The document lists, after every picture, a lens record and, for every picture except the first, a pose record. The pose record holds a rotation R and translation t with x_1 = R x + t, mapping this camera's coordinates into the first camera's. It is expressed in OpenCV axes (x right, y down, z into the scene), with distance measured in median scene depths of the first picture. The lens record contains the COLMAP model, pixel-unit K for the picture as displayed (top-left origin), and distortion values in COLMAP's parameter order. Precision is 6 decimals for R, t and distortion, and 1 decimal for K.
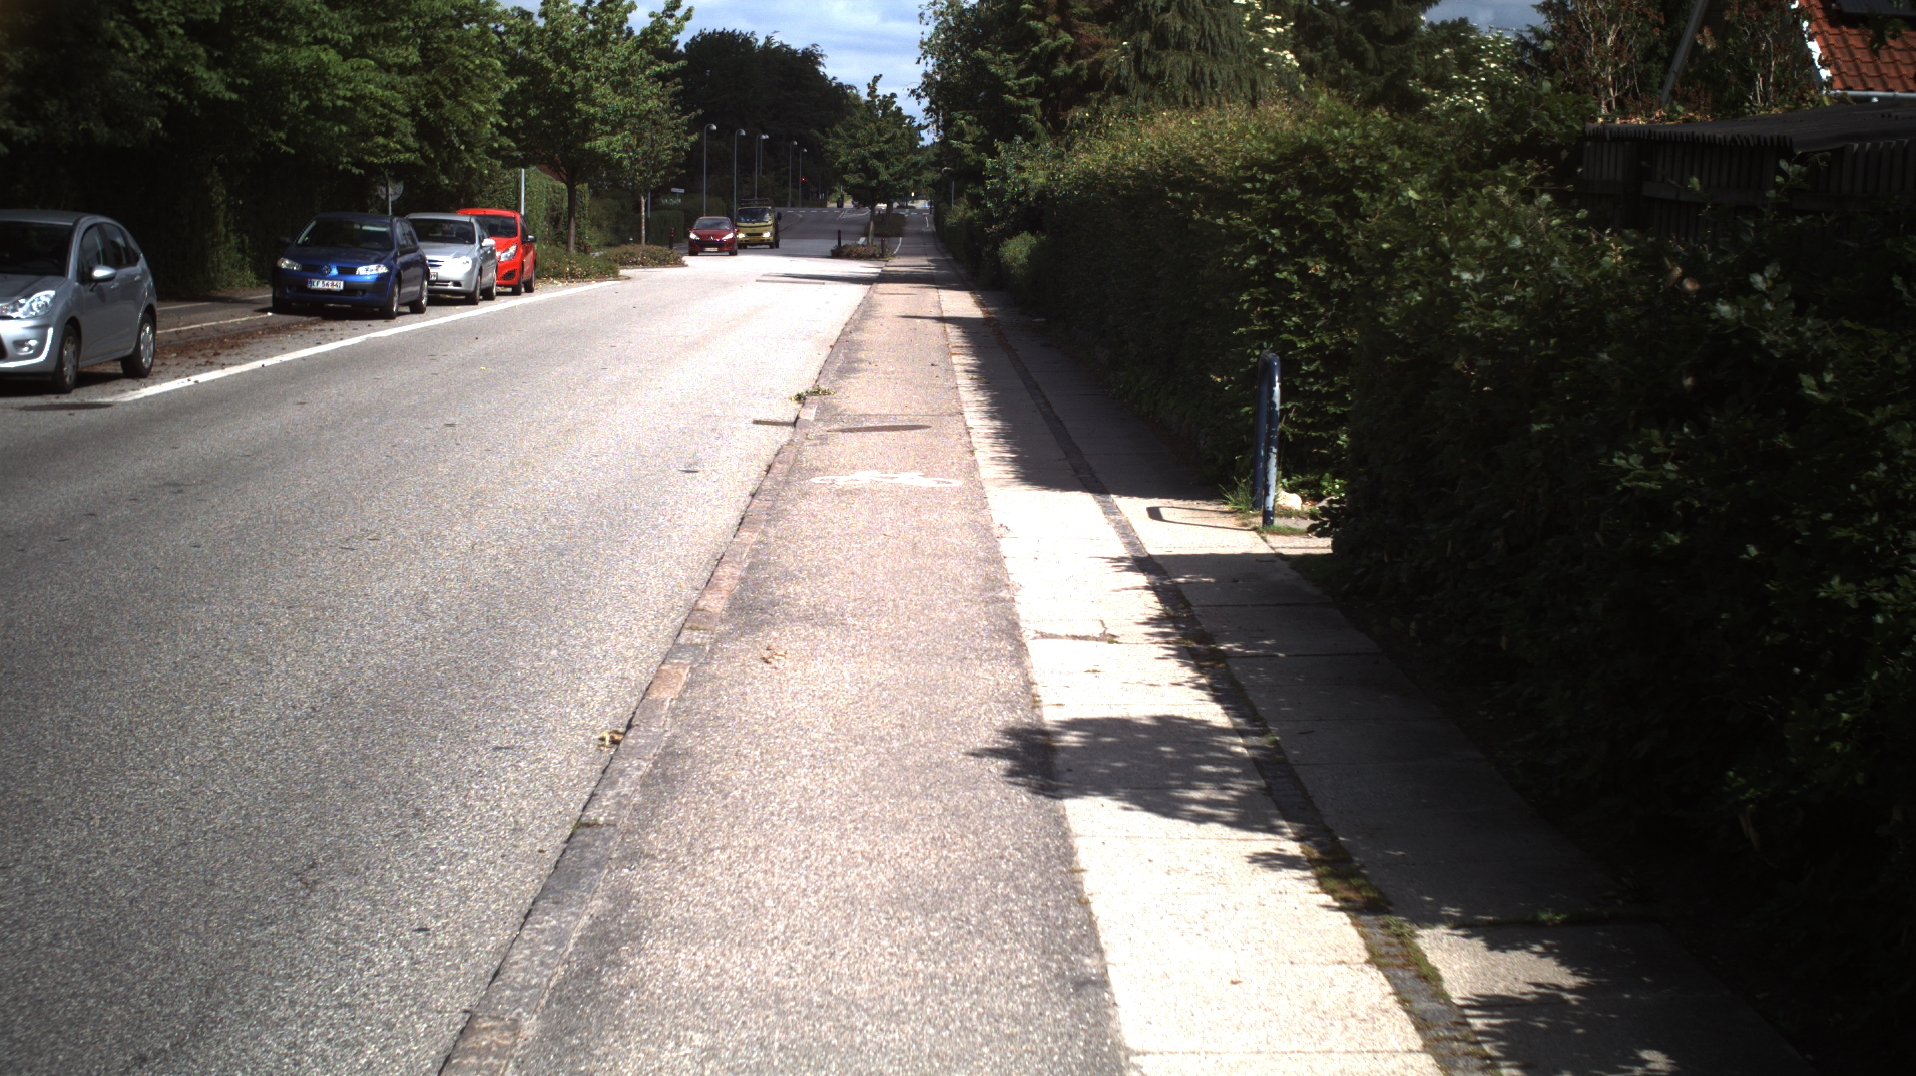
lens RADIAL K [[6056.6, 0, 960.6], [0, 6056.6, 542.8], [0, 0, 1]] dist [-0.783610, 0.000000]
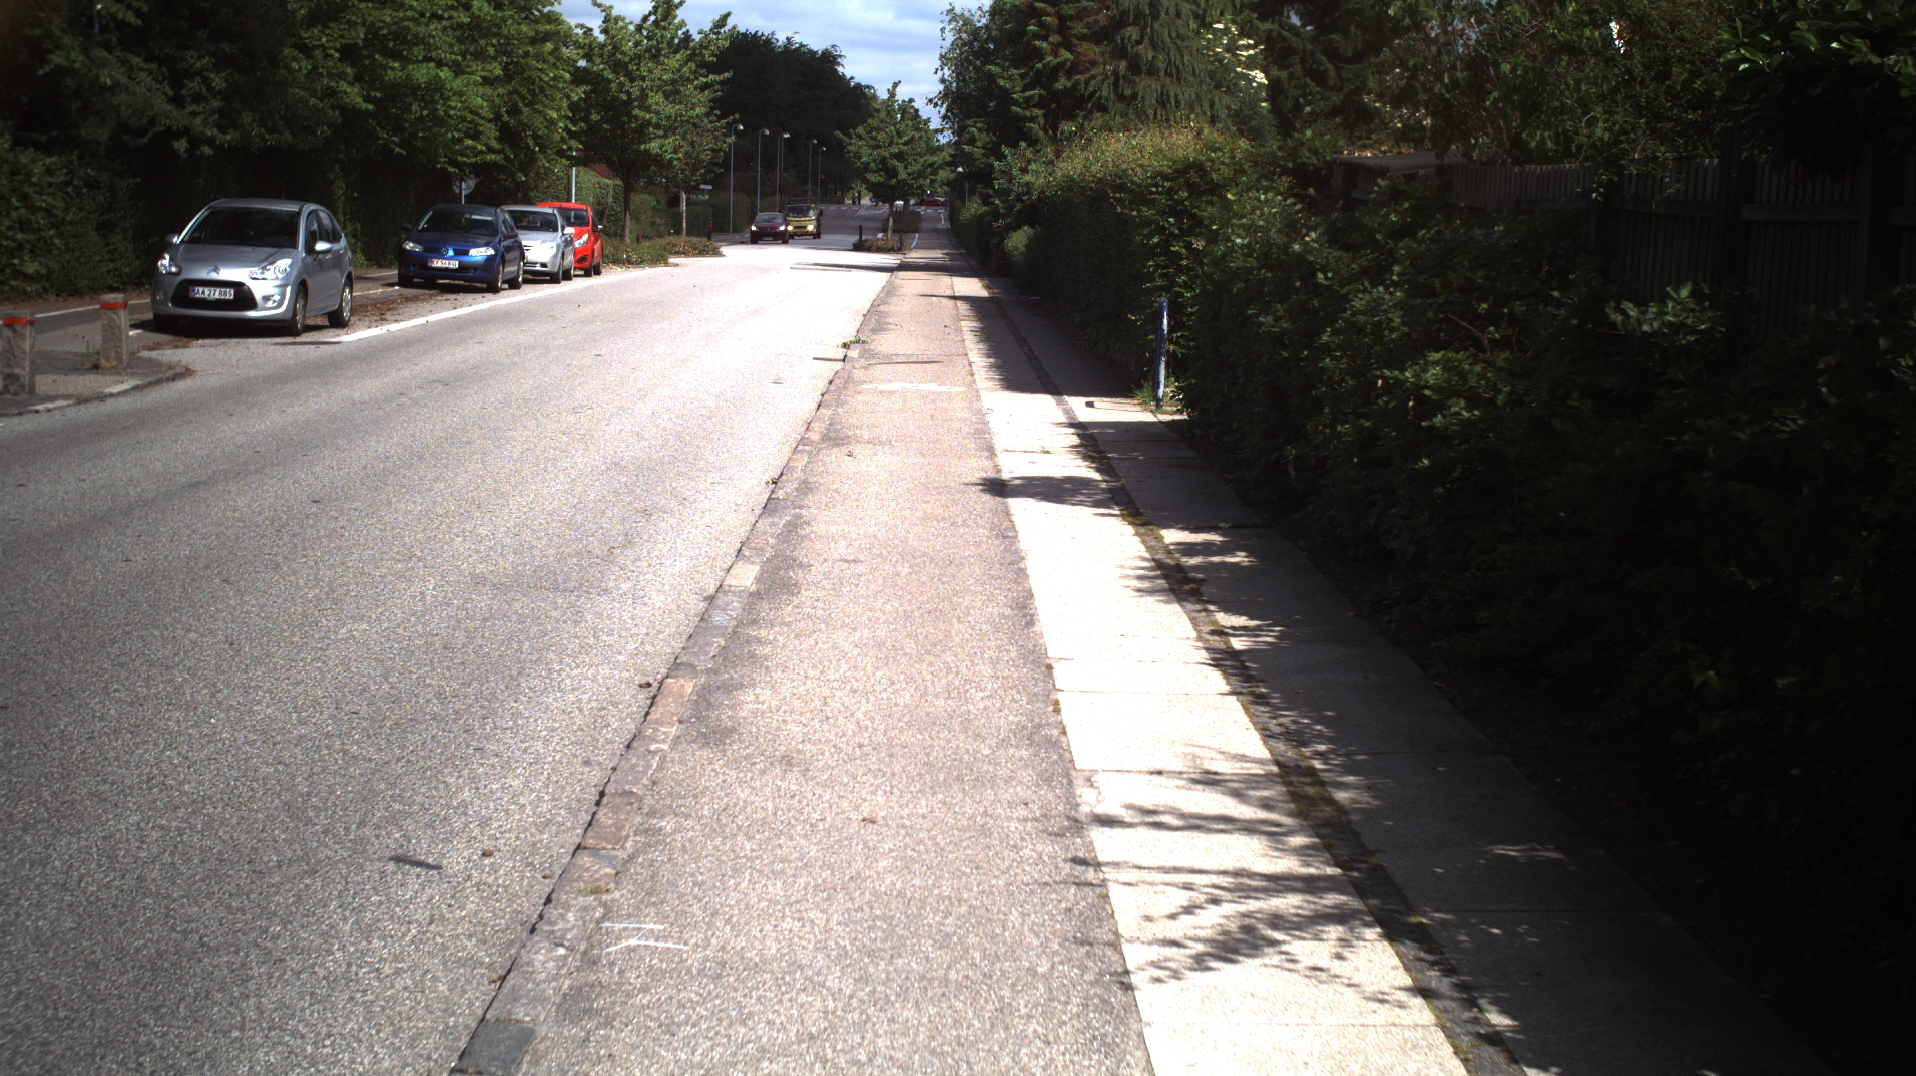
lens RADIAL K [[6061.8, 0, 960.2], [0, 6061.8, 540.3], [0, 0, 1]] dist [-0.816904, 0.000000]
pose [[0.999969, 0.007565, -0.002203, 0.001250], [-0.007565, 0.999971, -0.000147, 0.012092], [0.002202, 0.000164, 0.999998, -0.212073]]
